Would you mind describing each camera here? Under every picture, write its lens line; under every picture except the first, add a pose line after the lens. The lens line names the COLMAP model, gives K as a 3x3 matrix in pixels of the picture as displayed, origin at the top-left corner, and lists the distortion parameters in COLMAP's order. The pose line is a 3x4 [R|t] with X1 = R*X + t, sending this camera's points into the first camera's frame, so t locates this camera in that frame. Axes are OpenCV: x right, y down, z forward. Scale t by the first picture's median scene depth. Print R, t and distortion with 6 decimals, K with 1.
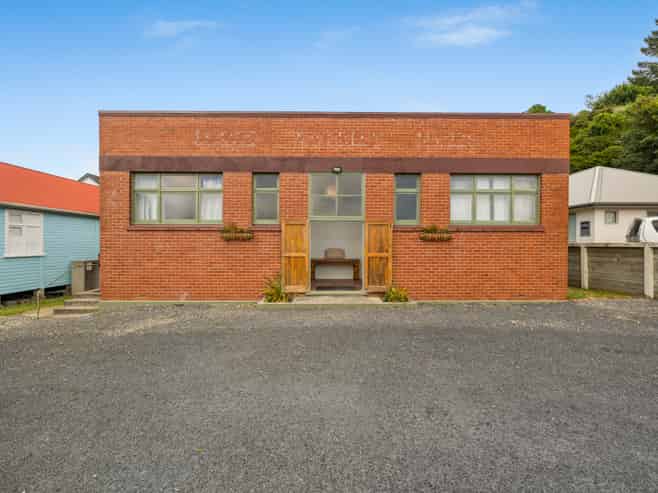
lens RADIAL K [[288.5, 0, 329.0], [0, 288.5, 246.5], [0, 0, 1]] dist [0.000327, 0.000085]
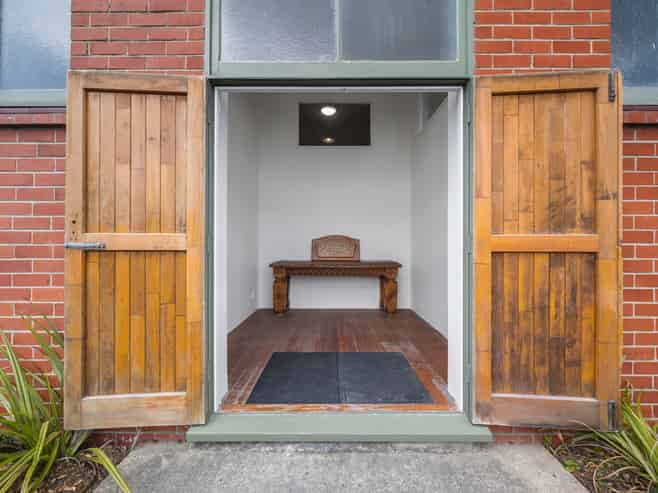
lens RADIAL K [[288.5, 0, 329.0], [0, 288.5, 246.5], [0, 0, 1]] dist [0.000327, 0.000085]
pose [[0.999872, -0.003287, -0.015629, 0.022885], [0.003186, 0.999974, -0.006470, 0.033927], [0.015650, 0.006419, 0.999857, 0.795744]]
